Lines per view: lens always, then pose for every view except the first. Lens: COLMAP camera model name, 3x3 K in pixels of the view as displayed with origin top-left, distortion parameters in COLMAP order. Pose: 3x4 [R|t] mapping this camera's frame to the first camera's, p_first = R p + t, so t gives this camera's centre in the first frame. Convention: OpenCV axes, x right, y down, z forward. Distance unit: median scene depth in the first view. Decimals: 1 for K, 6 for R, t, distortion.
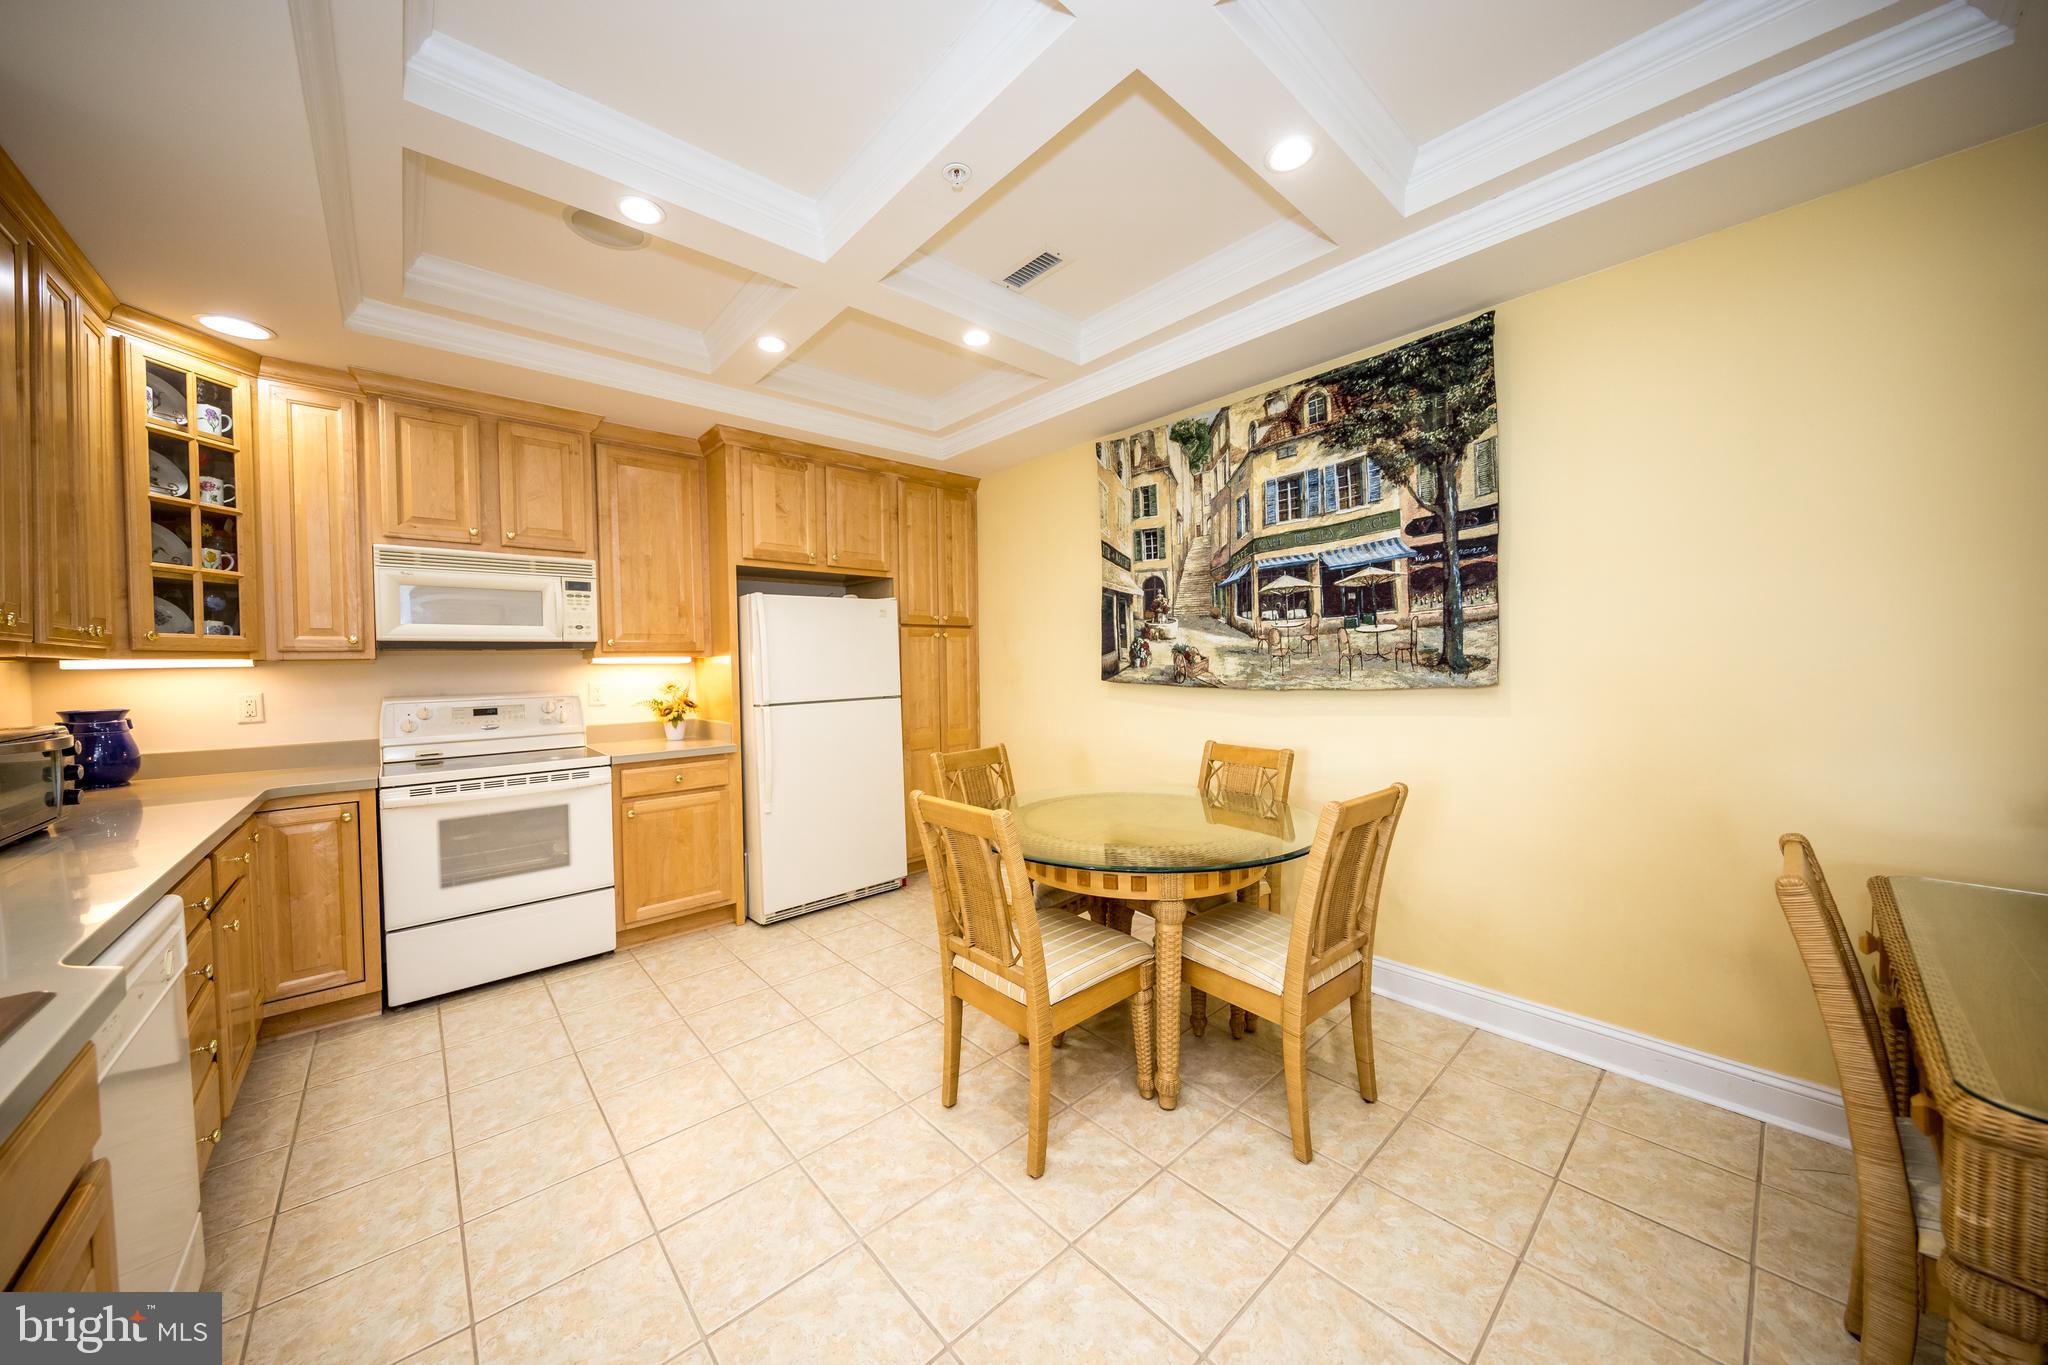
lens RADIAL K [[684.0, 0, 1016.9], [0, 684.0, 677.9], [0, 0, 1]] dist [0.003830, -0.000128]
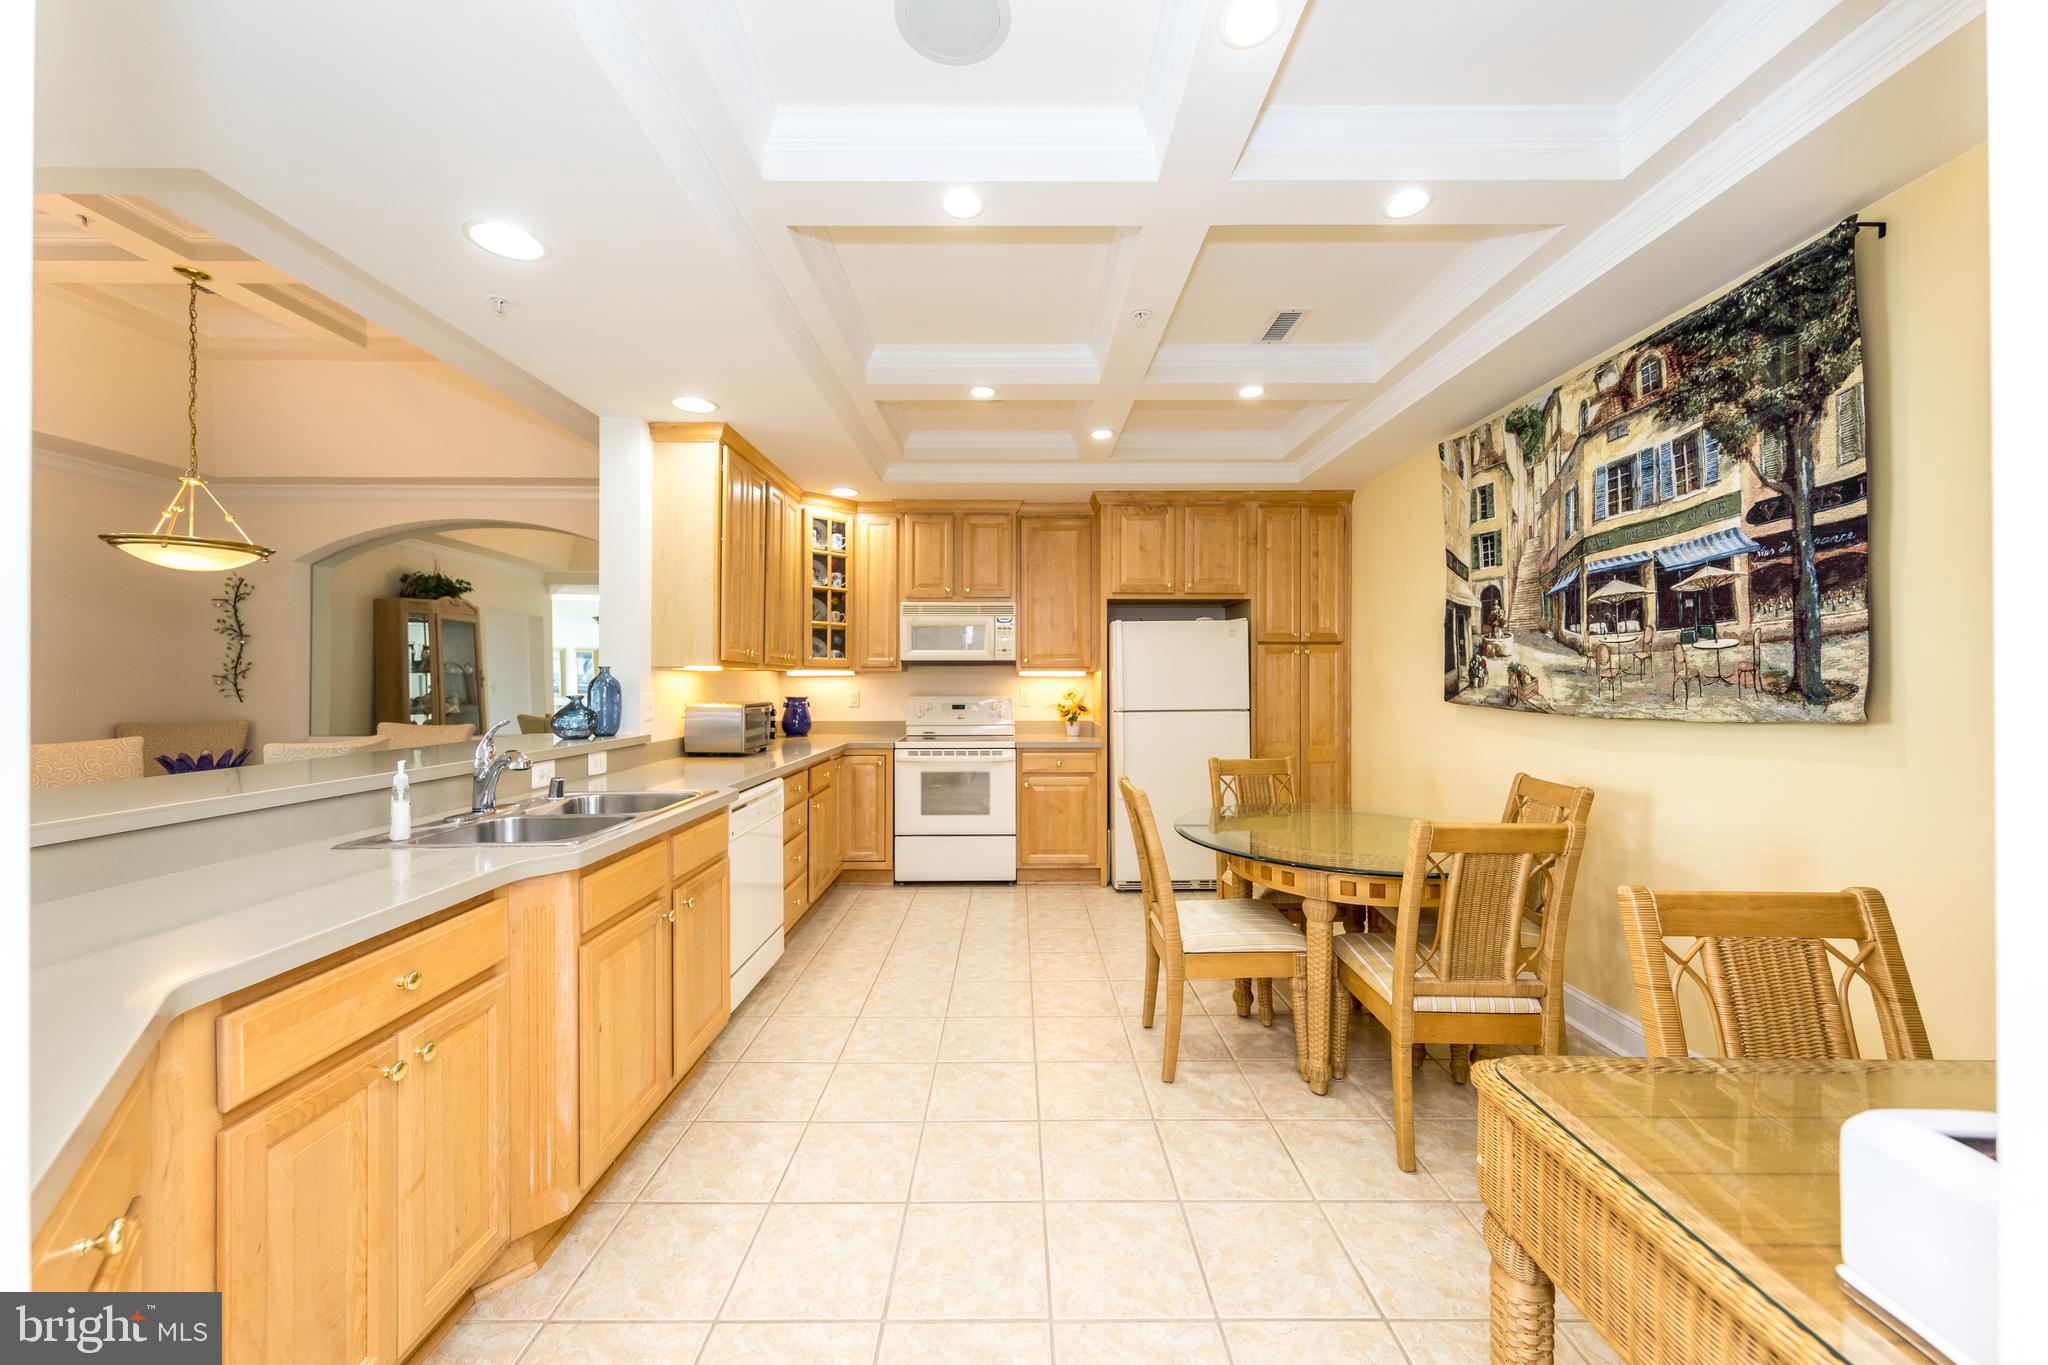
lens RADIAL K [[736.1, 0, 1019.7], [0, 736.1, 677.7], [0, 0, 1]] dist [0.000473, -0.000074]
pose [[0.752394, 0.014919, -0.658544, 0.430850], [-0.027965, 0.999566, -0.009305, -0.003416], [0.658119, 0.025417, 0.752485, -0.139247]]
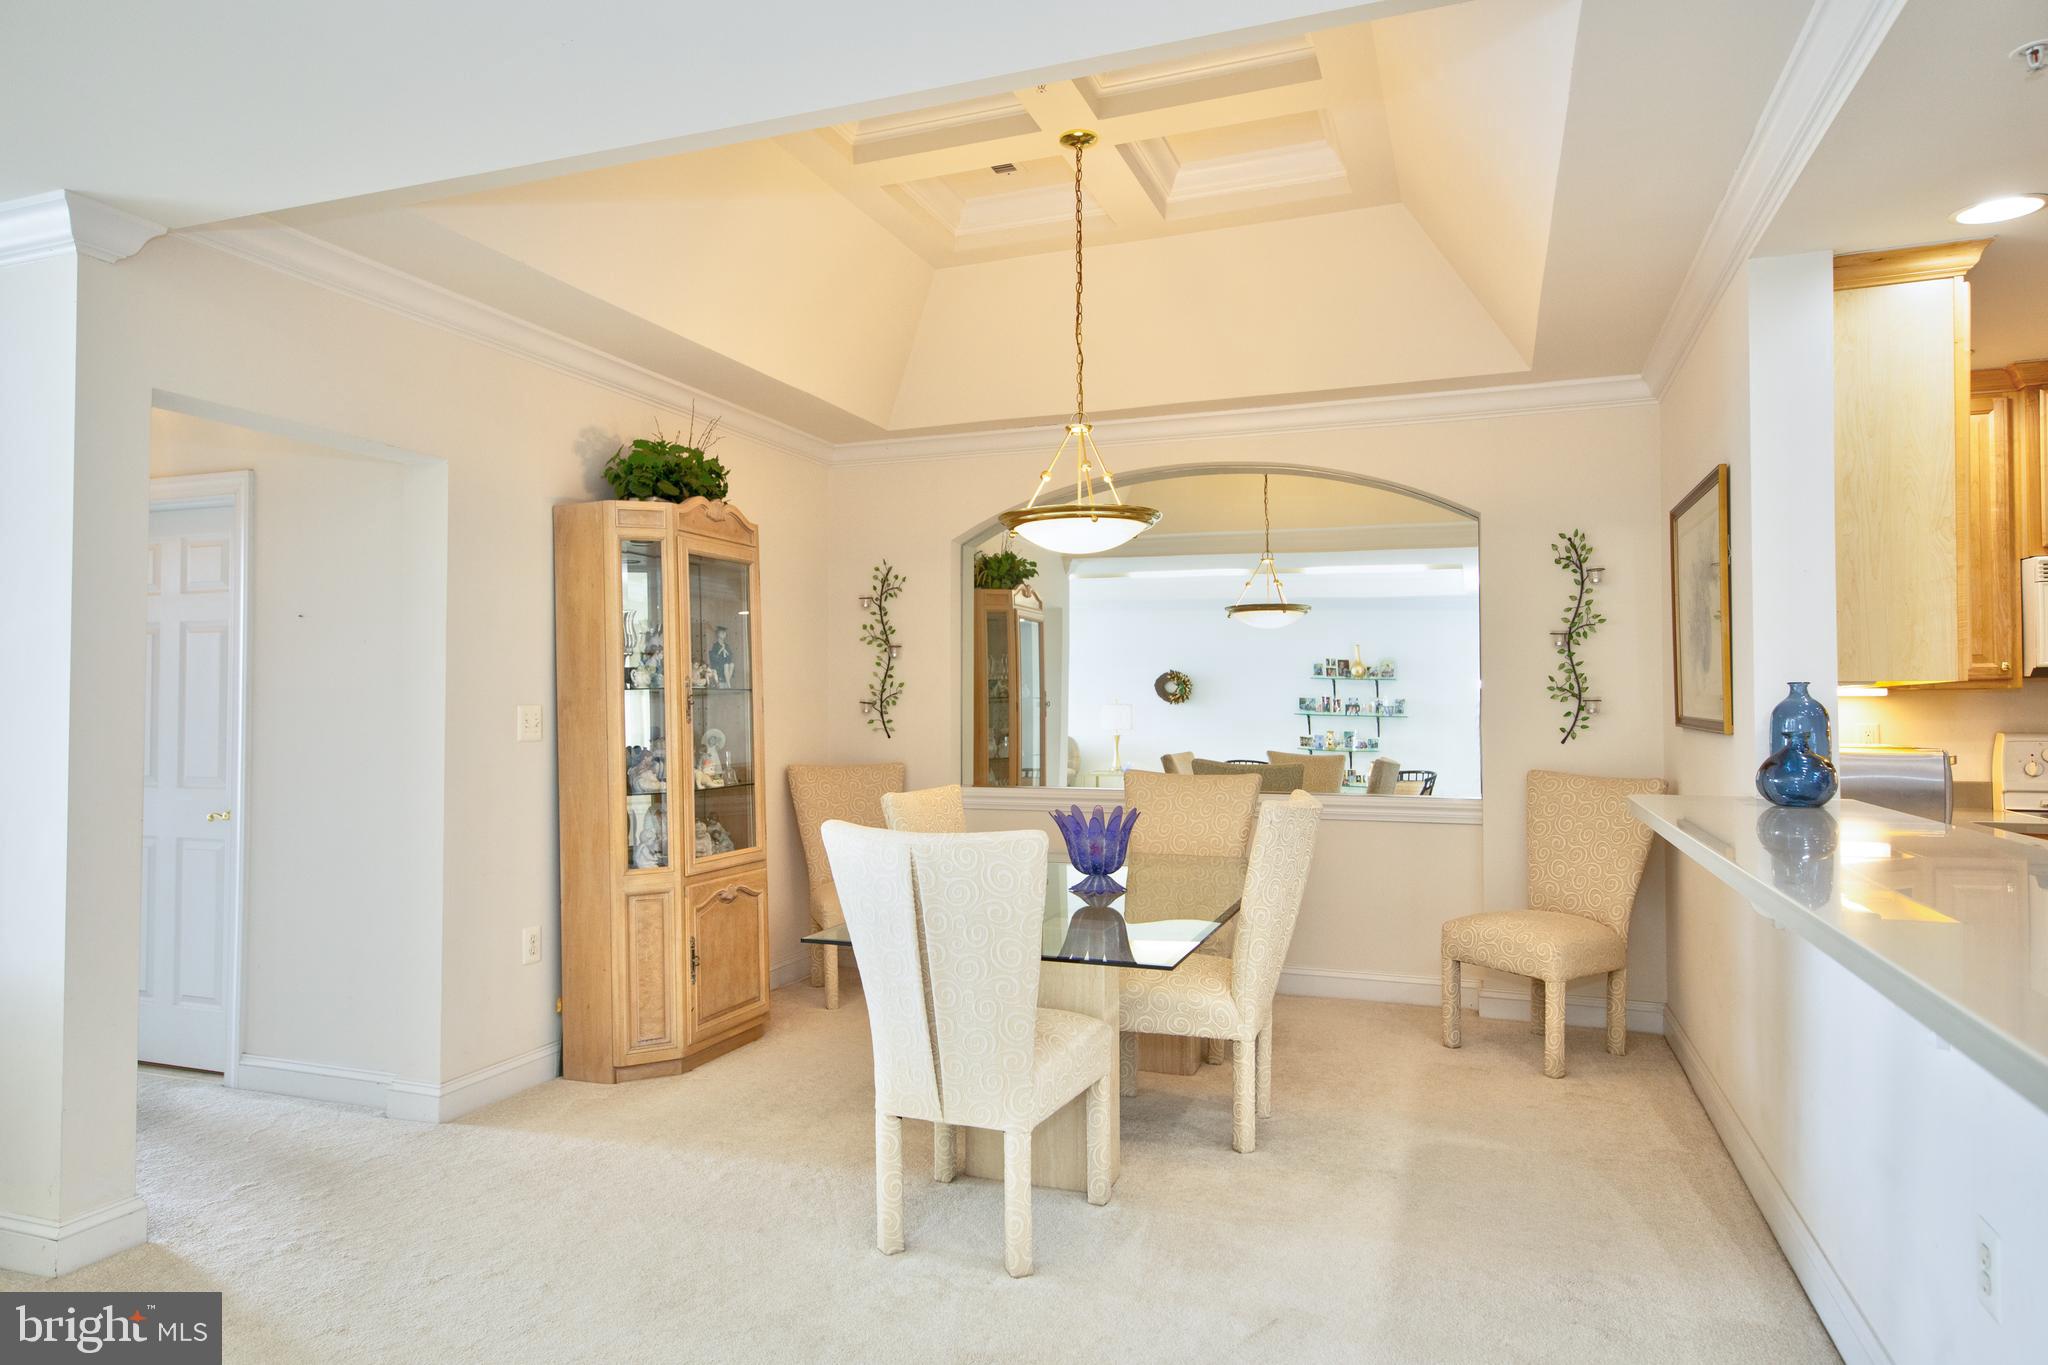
lens RADIAL K [[1237.1, 0, 1019.8], [0, 1237.1, 658.0], [0, 0, 1]] dist [0.005977, 0.002022]
pose [[0.462006, -0.026590, -0.886478, -0.120989], [-0.027582, 0.998636, -0.044329, 0.039969], [0.886448, 0.044931, 0.460642, -0.821670]]
